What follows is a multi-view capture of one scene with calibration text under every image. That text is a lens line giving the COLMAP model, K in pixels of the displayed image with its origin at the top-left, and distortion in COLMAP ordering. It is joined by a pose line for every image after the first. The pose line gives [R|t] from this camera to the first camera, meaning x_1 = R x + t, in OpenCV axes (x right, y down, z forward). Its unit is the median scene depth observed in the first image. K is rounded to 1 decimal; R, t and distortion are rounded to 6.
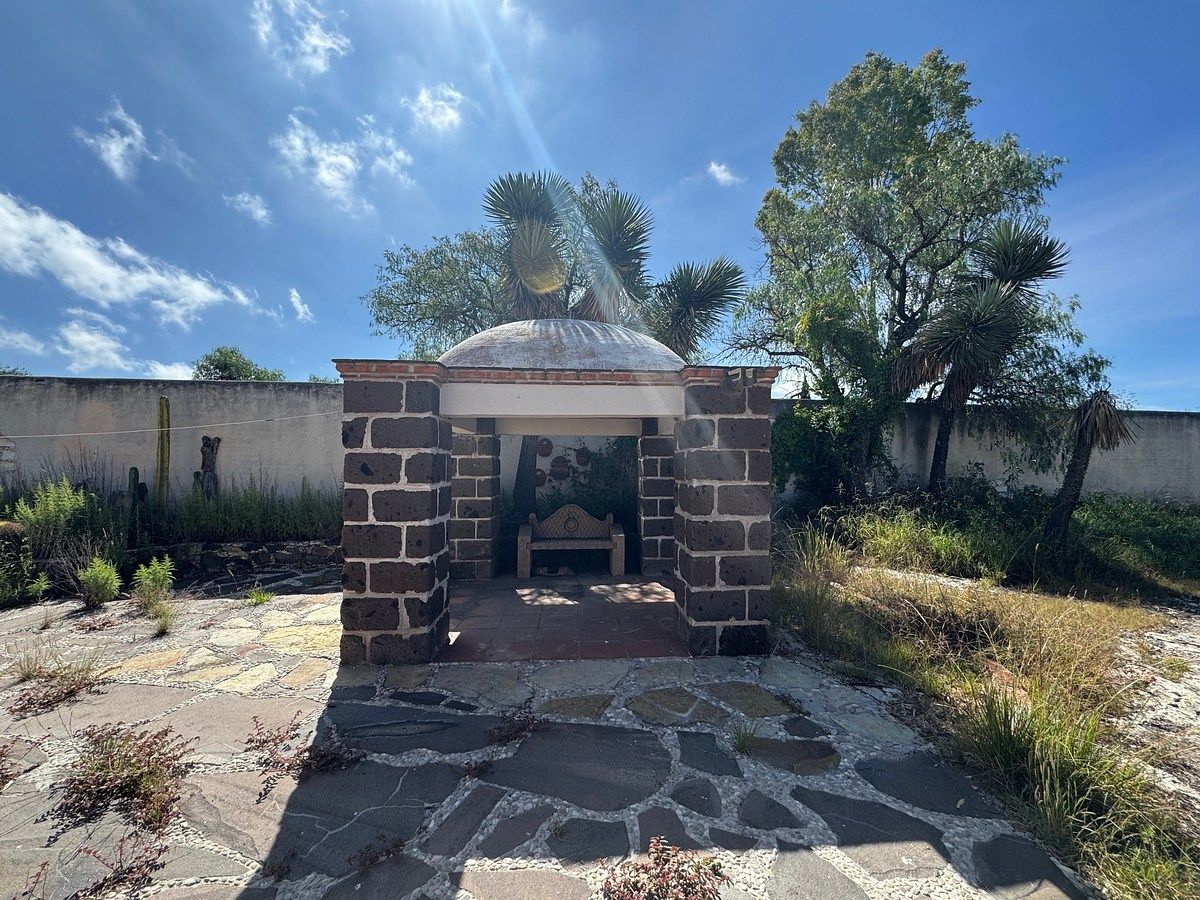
lens RADIAL K [[476.0, 0, 595.1], [0, 476.0, 454.1], [0, 0, 1]] dist [-0.002773, 0.000658]
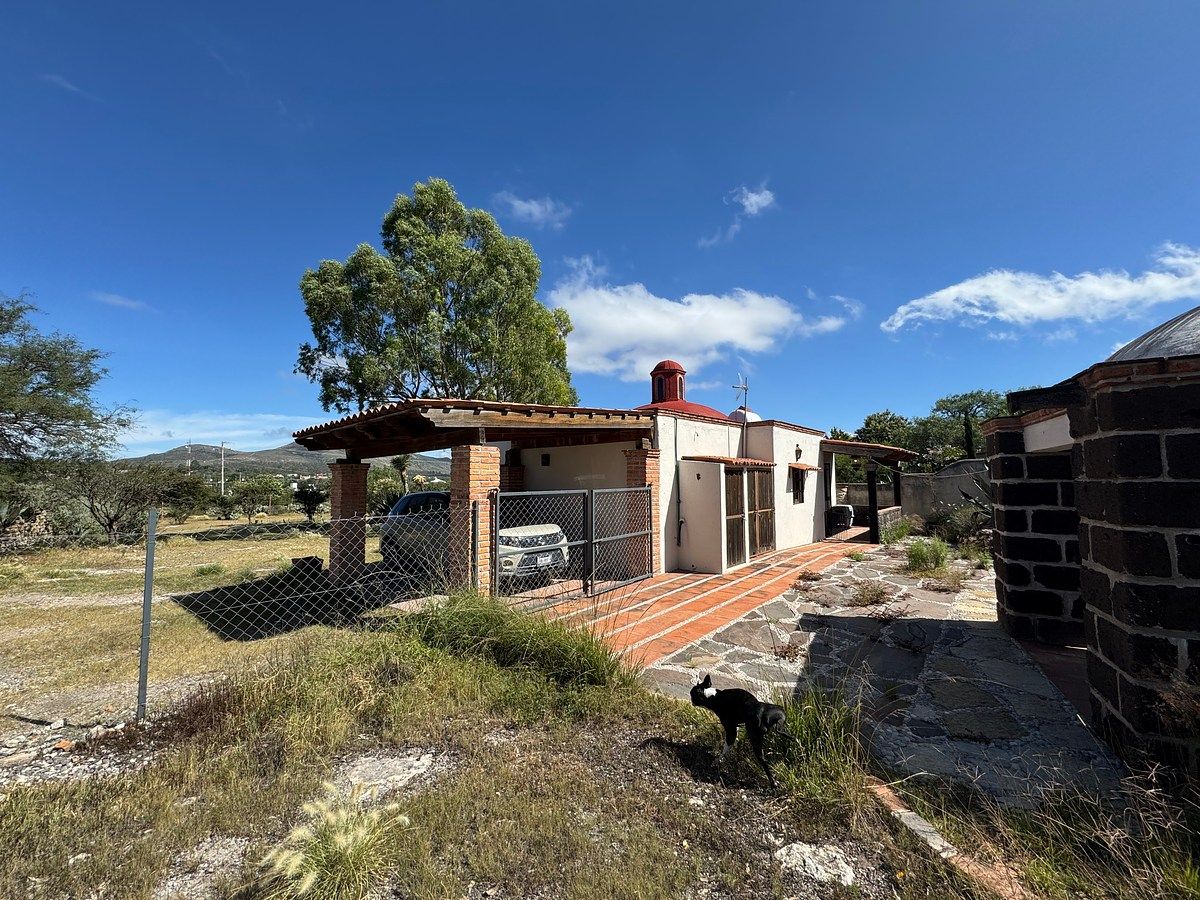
lens RADIAL K [[476.0, 0, 598.6], [0, 476.0, 455.9], [0, 0, 1]] dist [-0.002773, 0.000658]
pose [[-0.556376, -0.042461, -0.829845, 1.387597], [0.020796, 0.997669, -0.064991, -0.015025], [0.830670, -0.053417, -0.554197, 0.762191]]
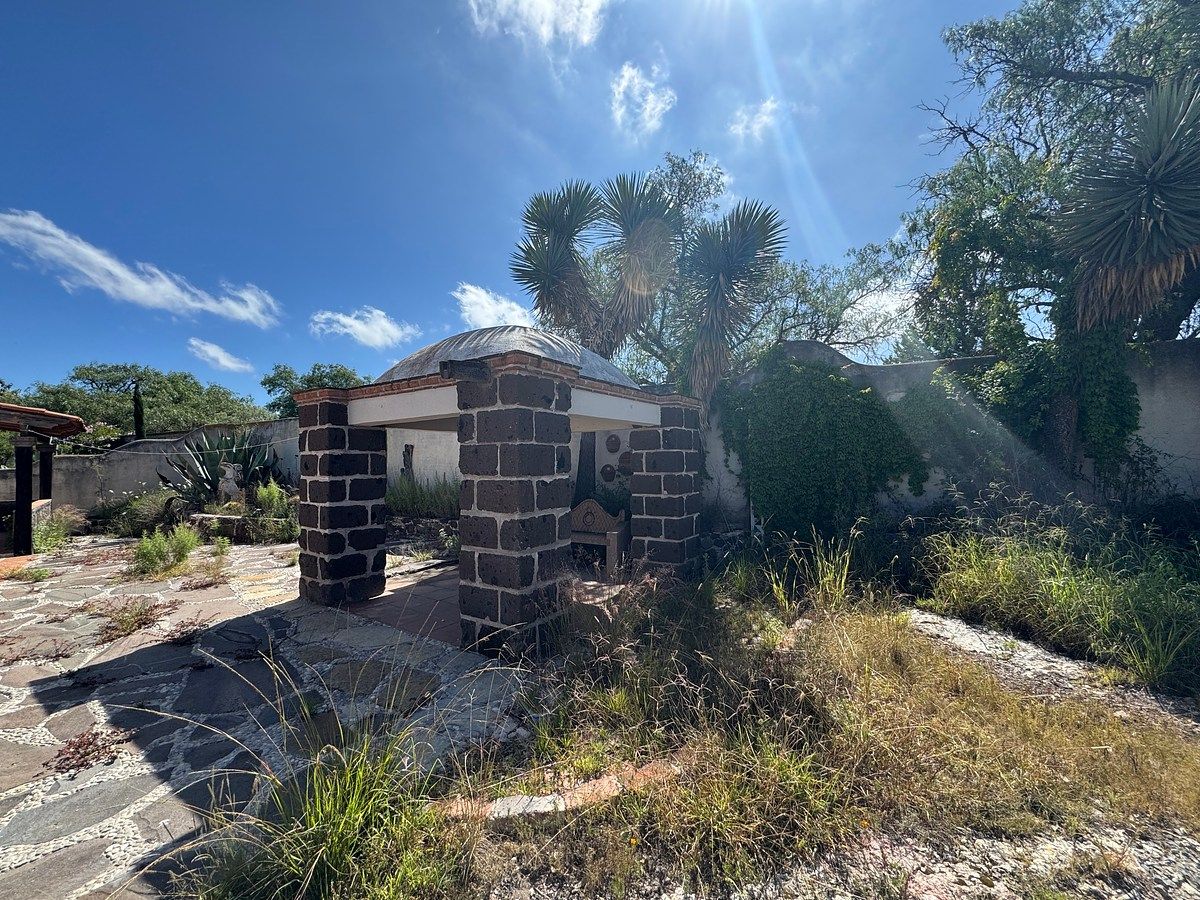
lens RADIAL K [[476.0, 0, 607.1], [0, 476.0, 451.4], [0, 0, 1]] dist [-0.002773, 0.000658]
pose [[0.791527, -0.024258, -0.610653, 1.076642], [0.025647, 0.999650, -0.006468, 0.019534], [0.610596, -0.010542, 0.791872, 0.385054]]
